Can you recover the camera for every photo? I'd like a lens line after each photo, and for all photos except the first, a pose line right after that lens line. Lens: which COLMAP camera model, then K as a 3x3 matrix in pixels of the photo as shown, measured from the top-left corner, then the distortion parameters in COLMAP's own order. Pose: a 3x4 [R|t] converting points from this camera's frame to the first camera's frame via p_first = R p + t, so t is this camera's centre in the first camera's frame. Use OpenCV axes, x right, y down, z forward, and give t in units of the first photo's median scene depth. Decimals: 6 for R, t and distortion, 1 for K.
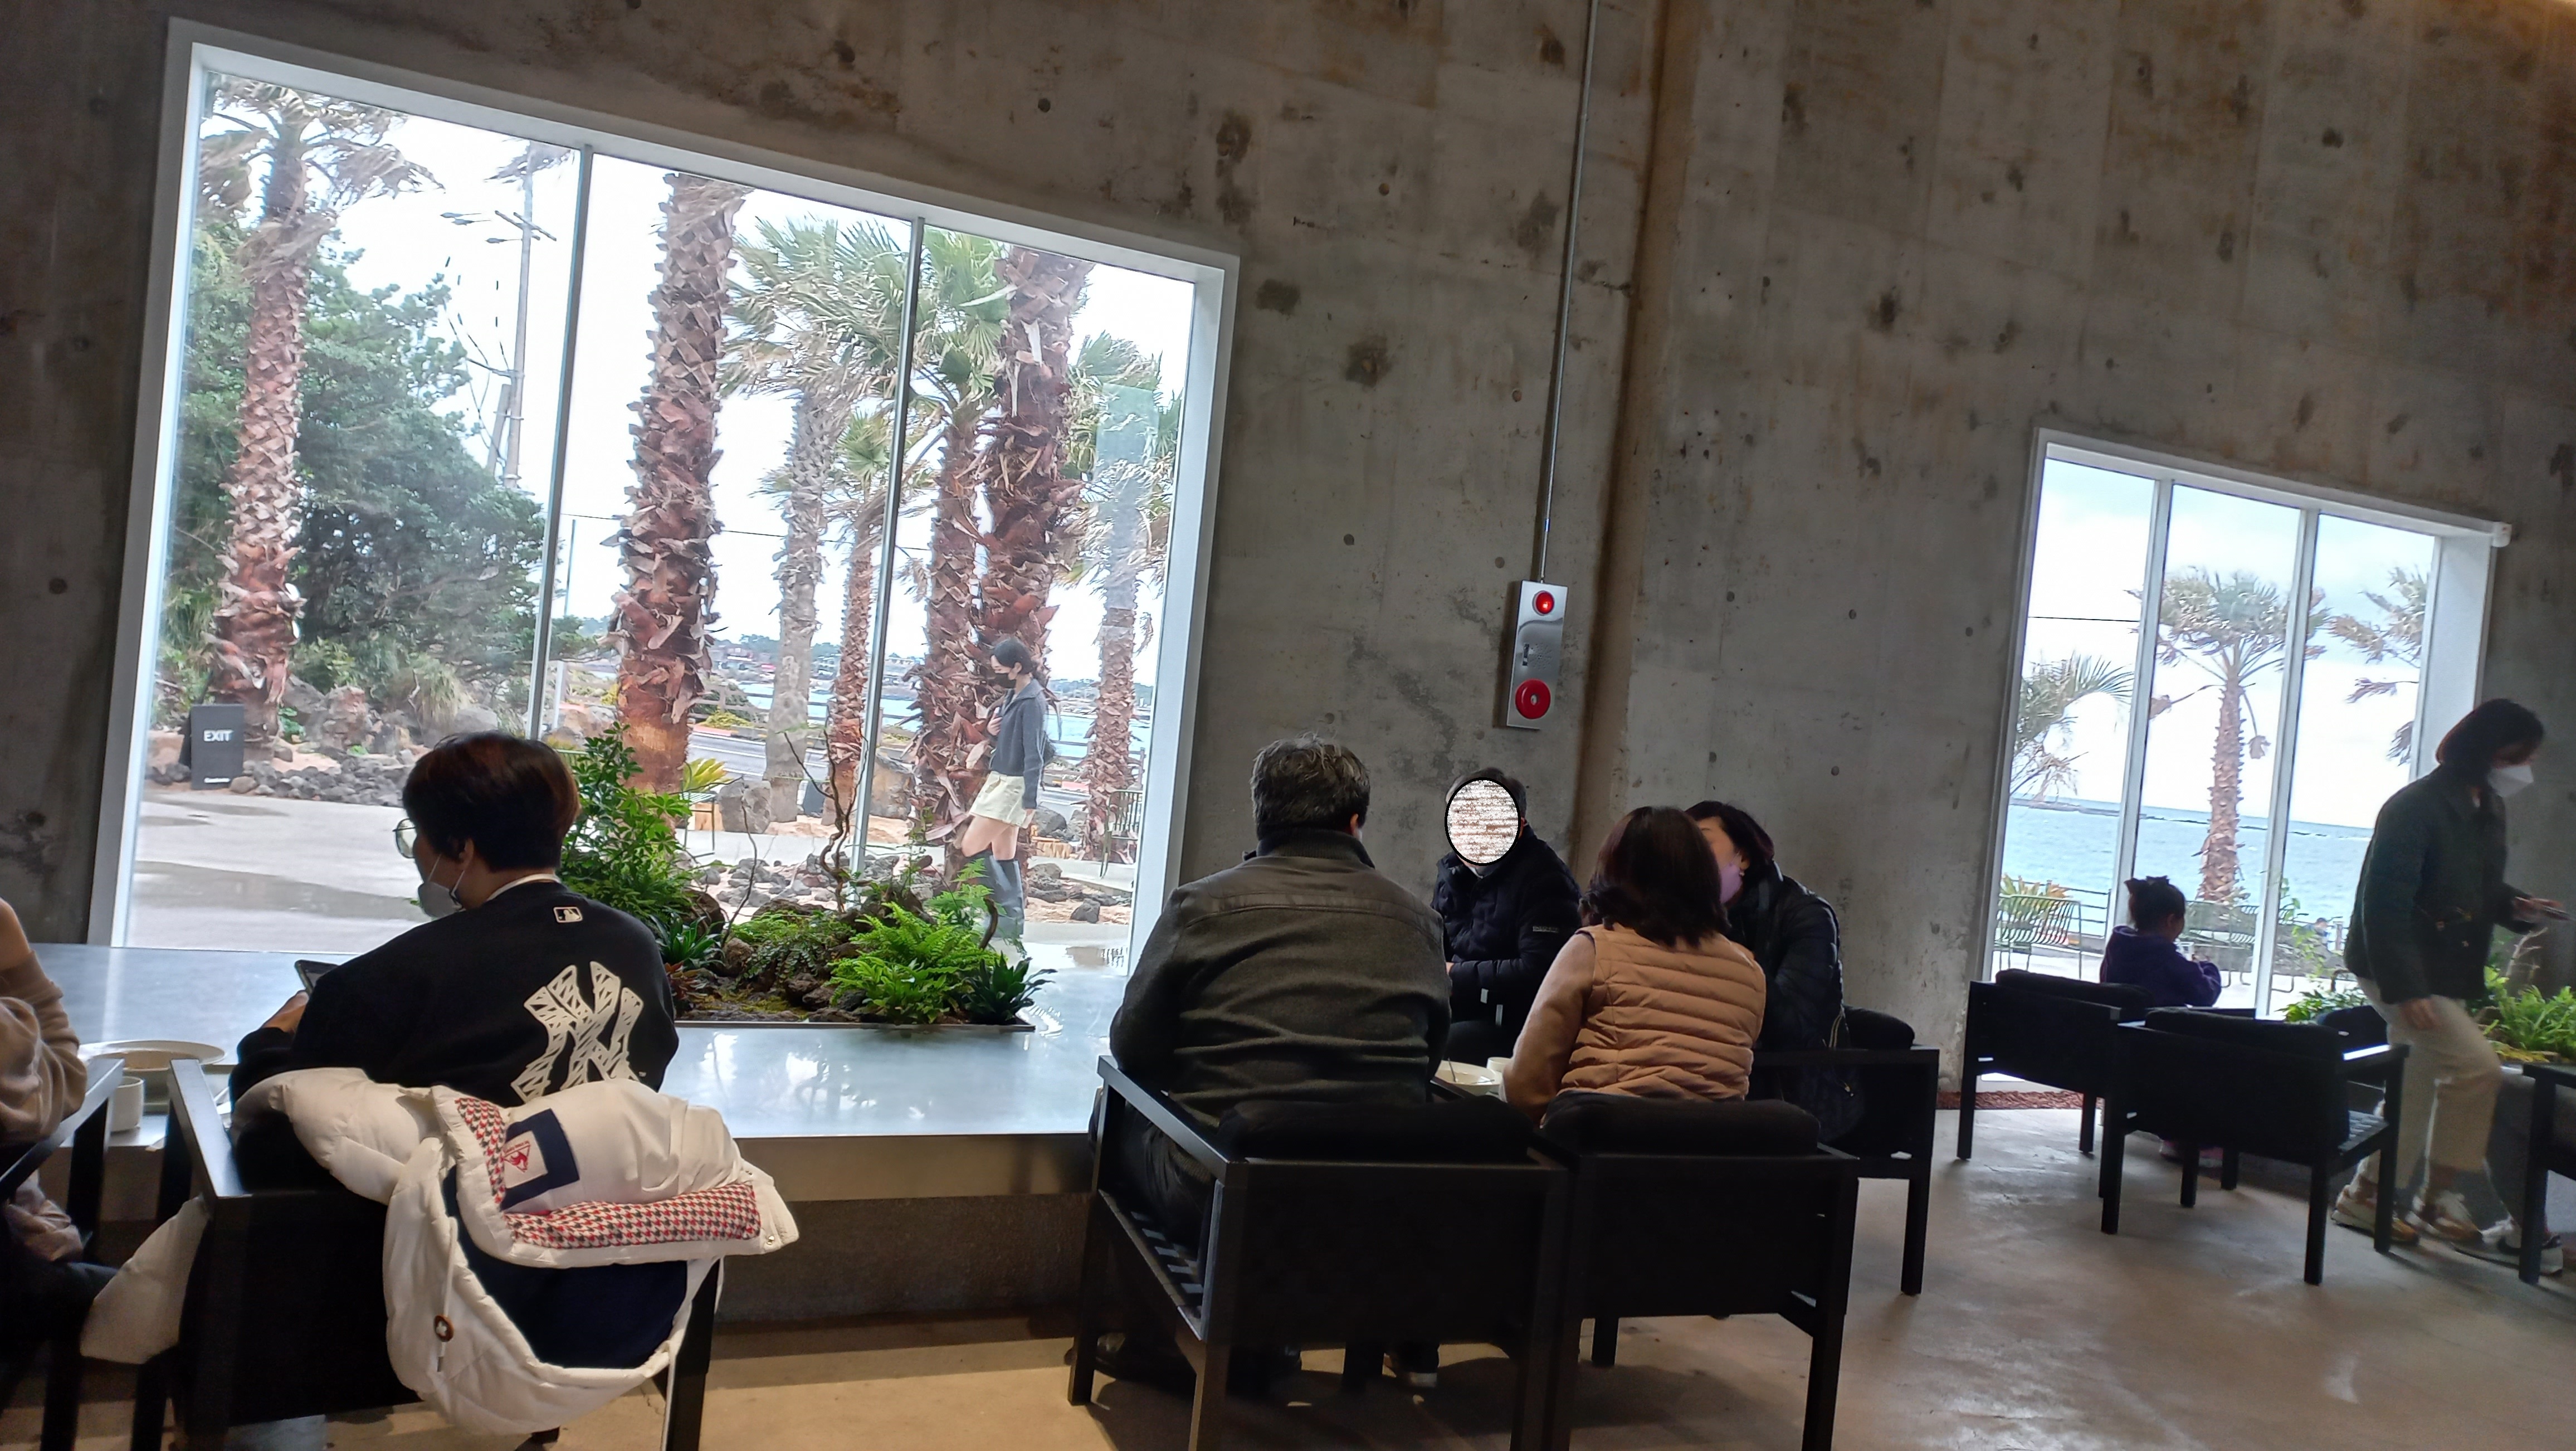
lens RADIAL K [[1904.9, 0, 1288.0], [0, 1904.9, 725.5], [0, 0, 1]] dist [0.069883, -0.053635]
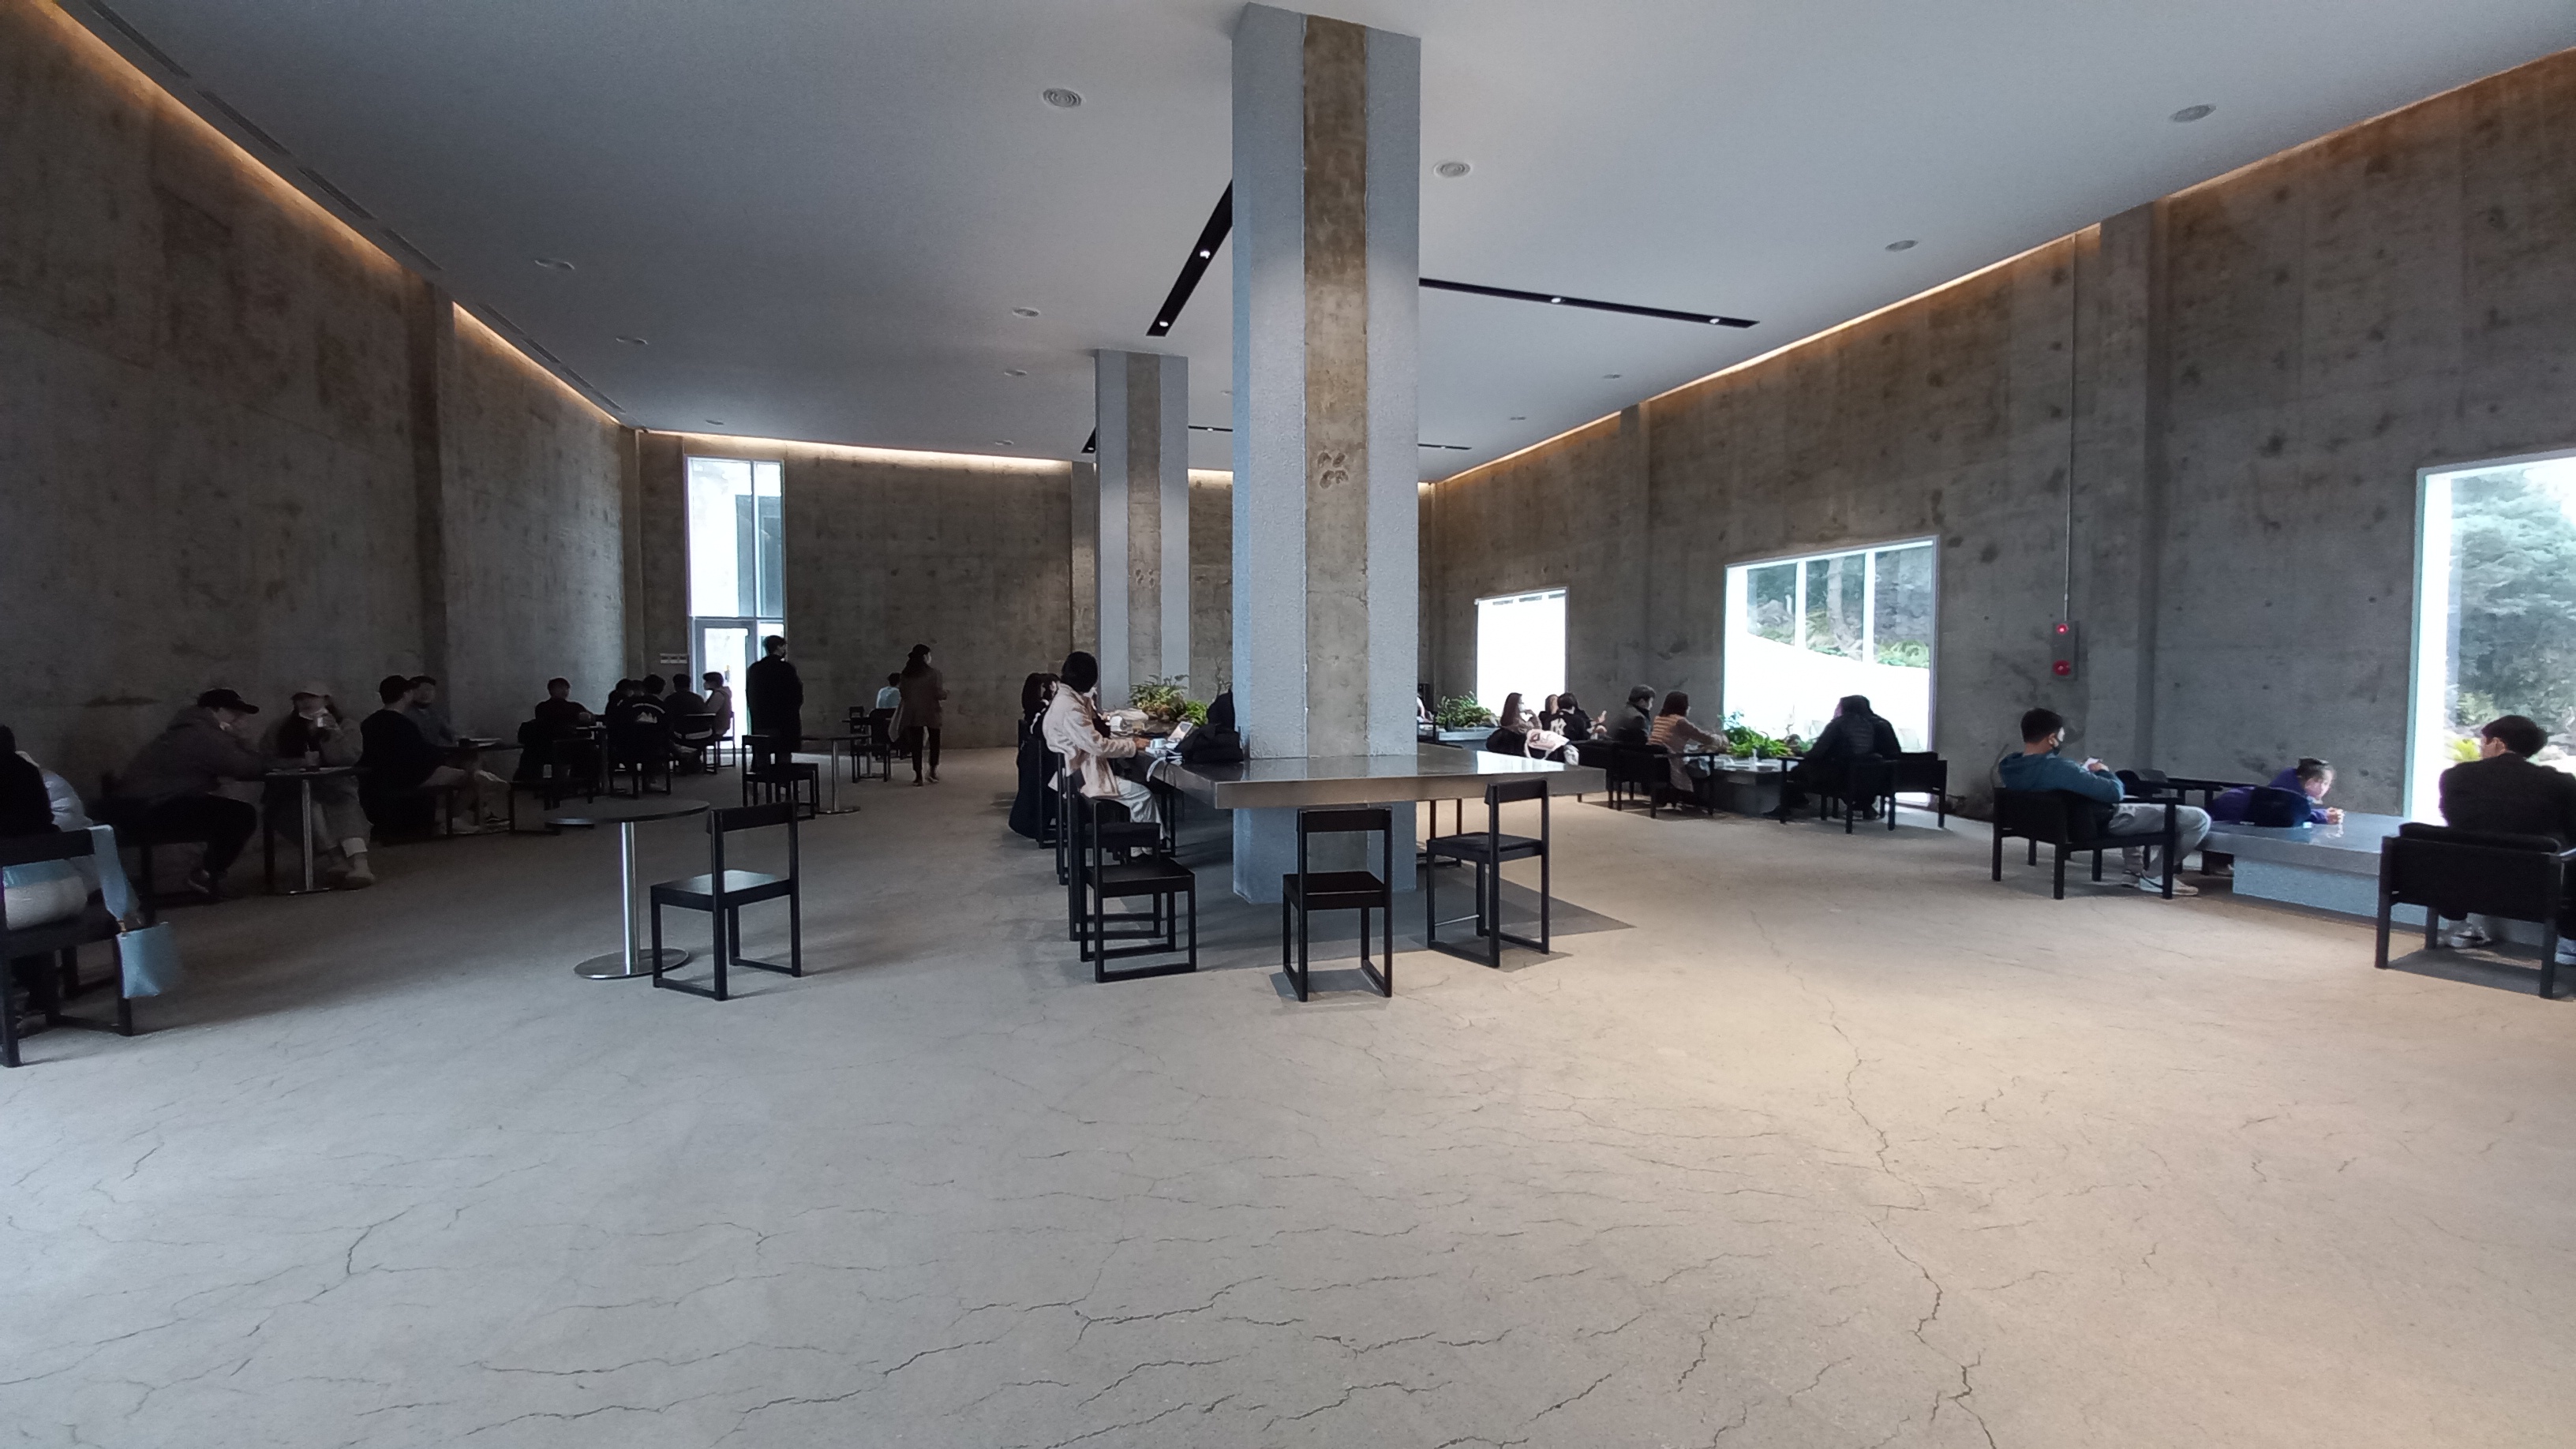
lens RADIAL K [[981.6, 0, 1288.1], [0, 981.6, 710.5], [0, 0, 1]] dist [-0.000221, 0.000034]
pose [[-0.155150, -0.060088, -0.986062, 1.567313], [-0.021670, 0.998115, -0.057413, 0.139501], [0.987653, 0.012461, -0.156159, 0.208503]]
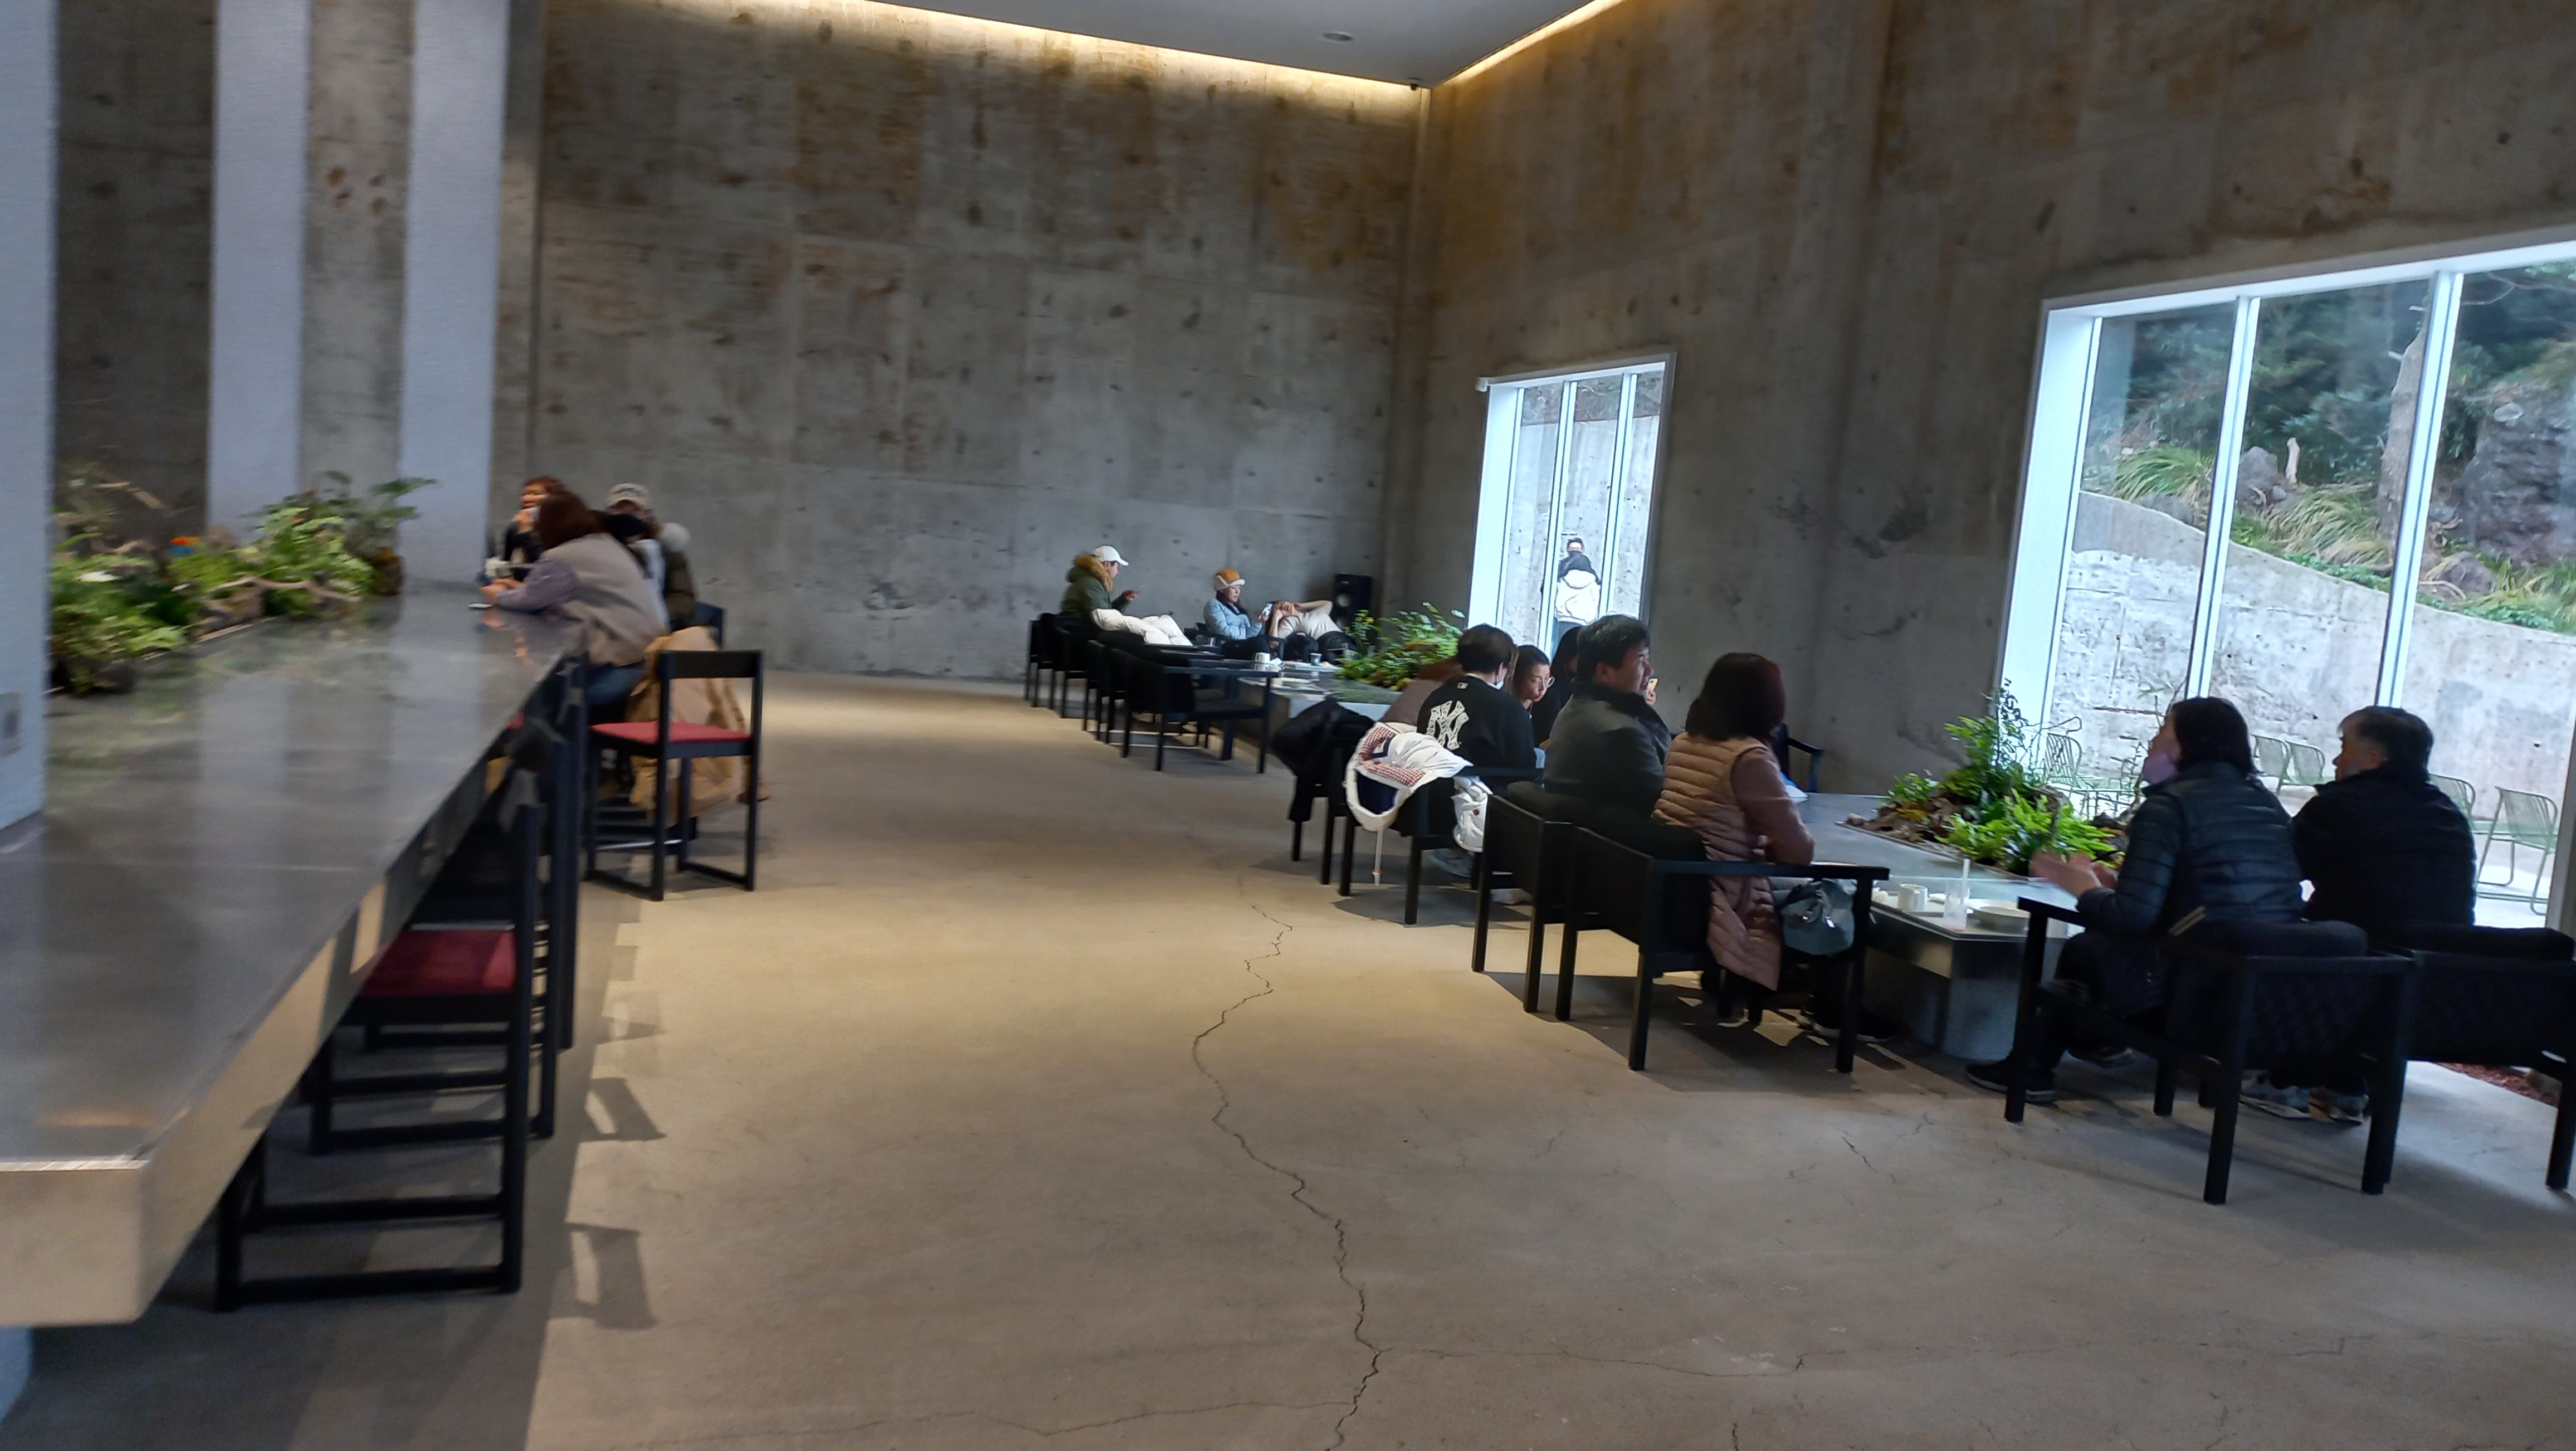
lens RADIAL K [[1904.9, 0, 1288.0], [0, 1904.9, 725.5], [0, 0, 1]] dist [0.069883, -0.053635]
pose [[-0.176840, -0.018585, -0.984064, 0.964981], [-0.108397, 0.994107, 0.000705, 0.073400], [0.978252, 0.106794, -0.177812, 0.502169]]
